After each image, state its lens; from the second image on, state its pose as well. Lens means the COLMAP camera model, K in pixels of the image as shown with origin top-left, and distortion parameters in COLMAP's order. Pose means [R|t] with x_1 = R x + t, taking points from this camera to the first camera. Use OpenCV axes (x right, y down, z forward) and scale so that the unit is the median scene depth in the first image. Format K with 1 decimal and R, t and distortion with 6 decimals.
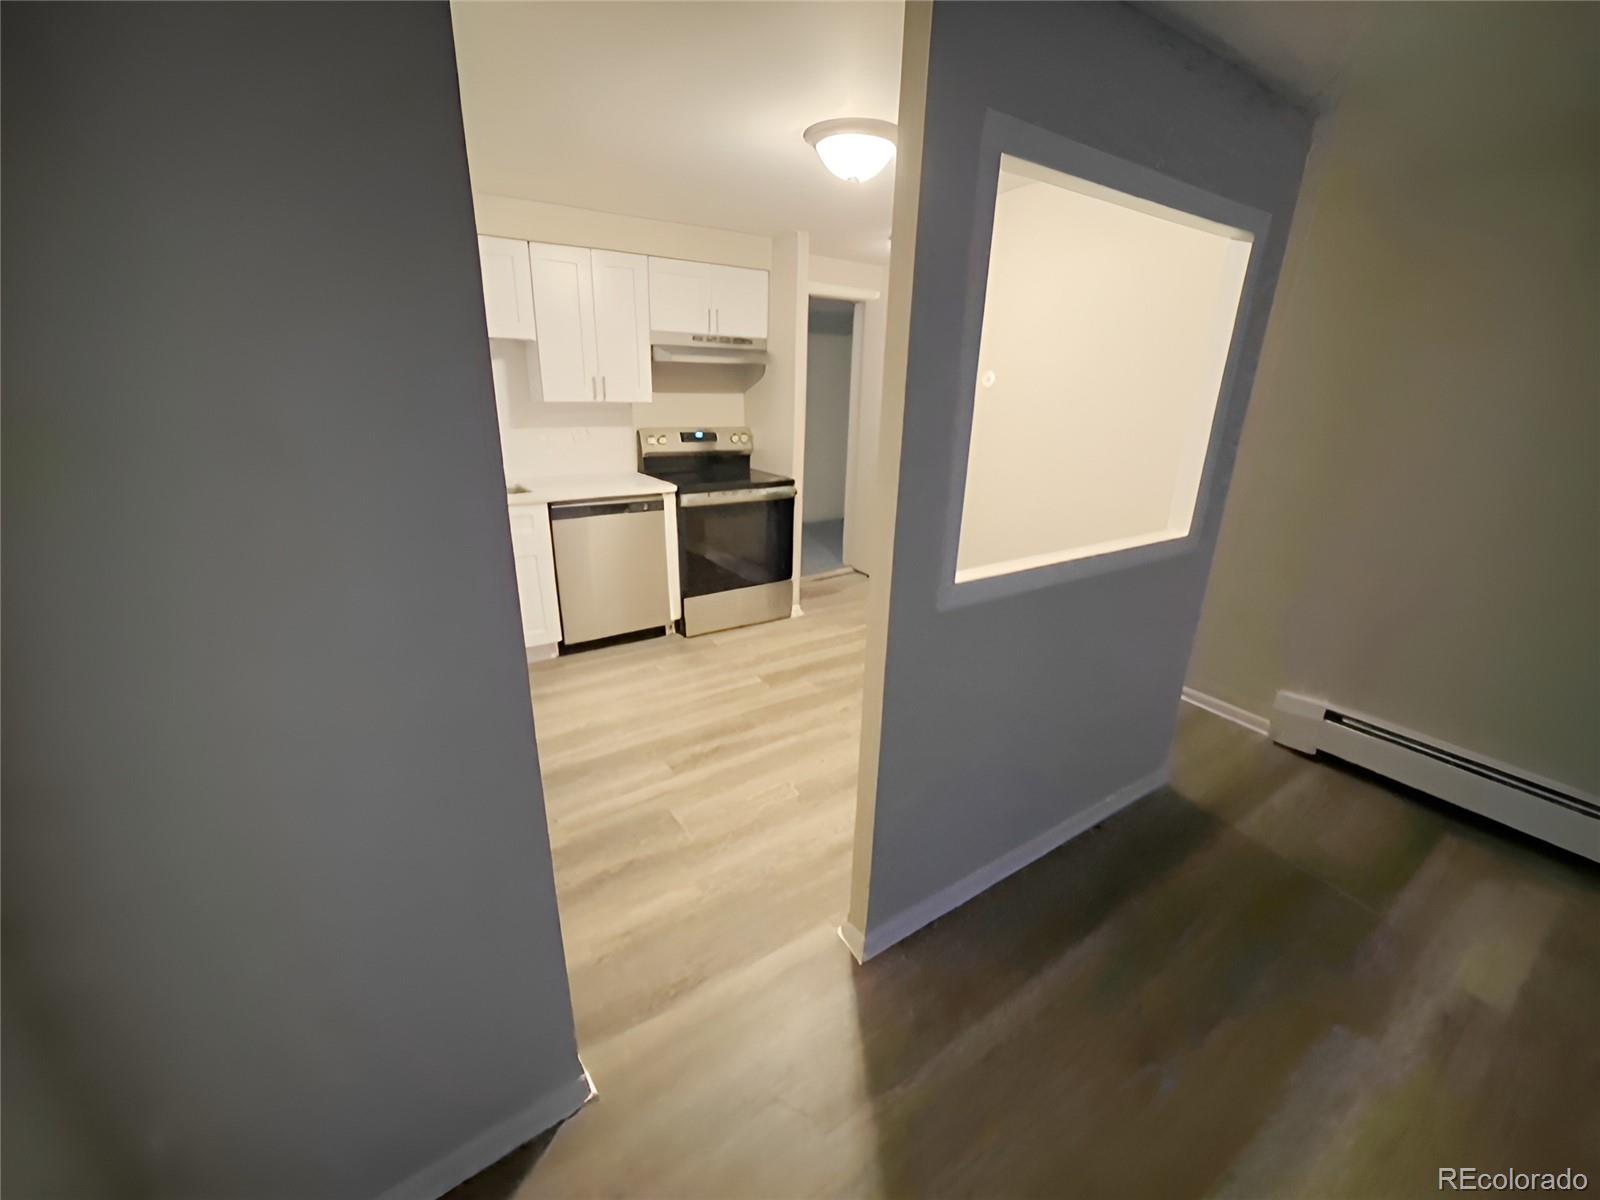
lens RADIAL K [[650.7, 0, 797.7], [0, 650.7, 596.7], [0, 0, 1]] dist [-0.000782, -0.000474]
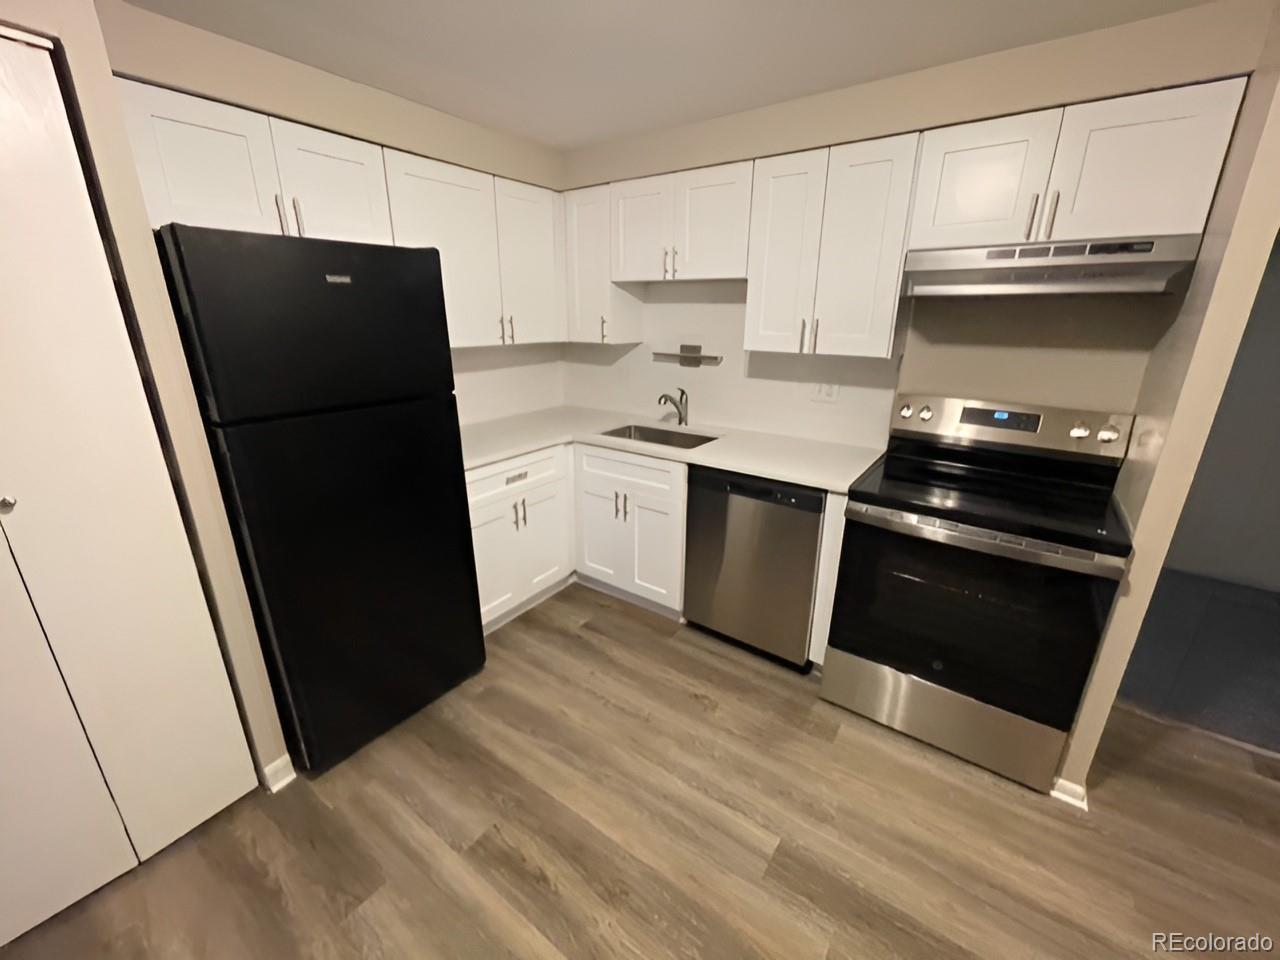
lens RADIAL K [[520.6, 0, 638.1], [0, 520.6, 477.3], [0, 0, 1]] dist [-0.000782, -0.000474]
pose [[0.342062, 0.255122, -0.904382, 0.215697], [-0.300943, 0.941489, 0.151764, -0.195533], [0.890183, 0.220255, 0.398825, 0.612816]]
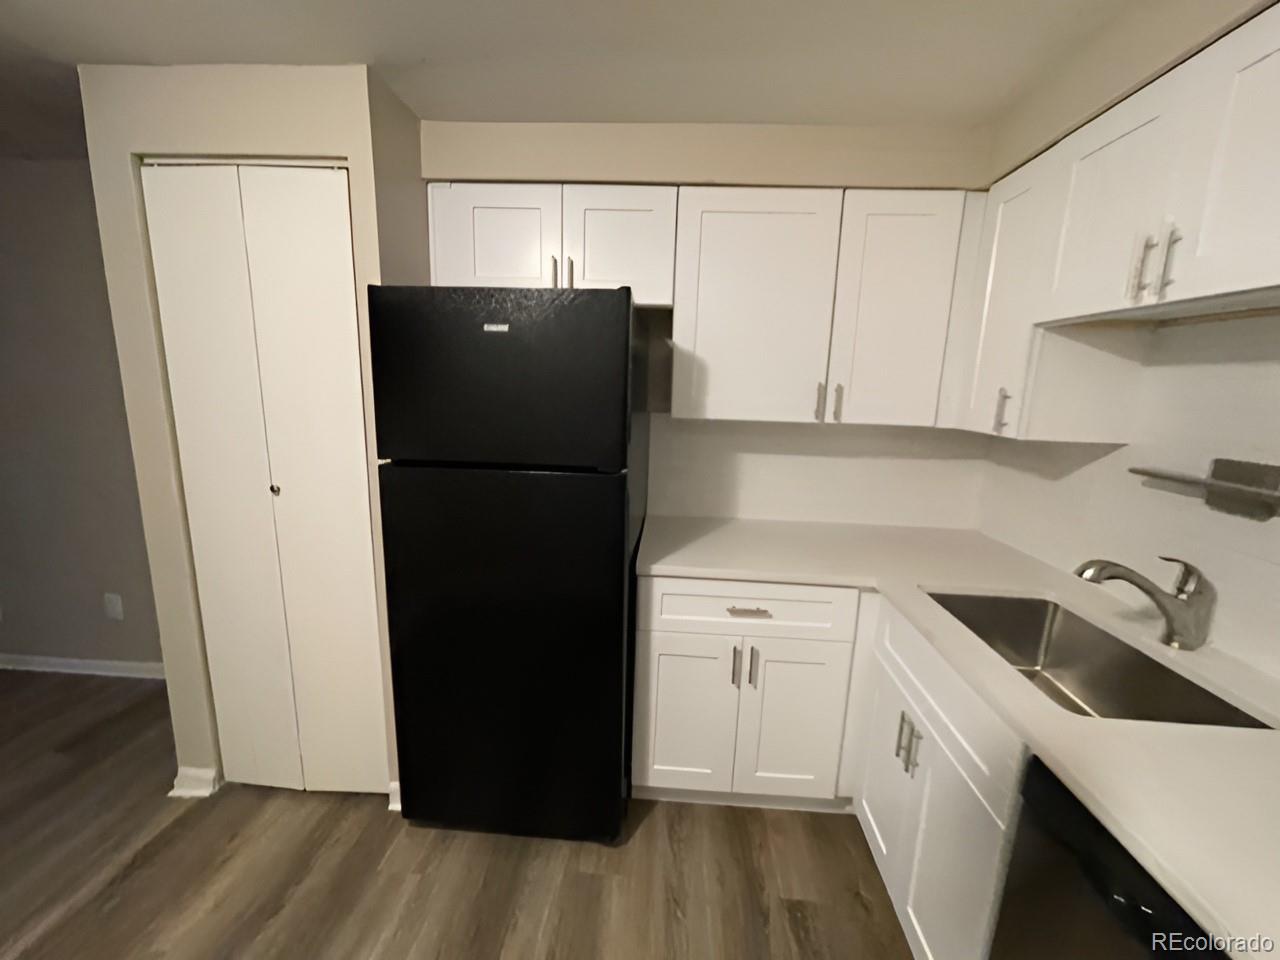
lens RADIAL K [[520.6, 0, 638.1], [0, 520.6, 477.3], [0, 0, 1]] dist [-0.000782, -0.000474]
pose [[-0.622340, 0.091417, -0.777391, -0.048494], [-0.305542, 0.885997, 0.348790, -0.278989], [0.720651, 0.454591, -0.523459, 0.858686]]
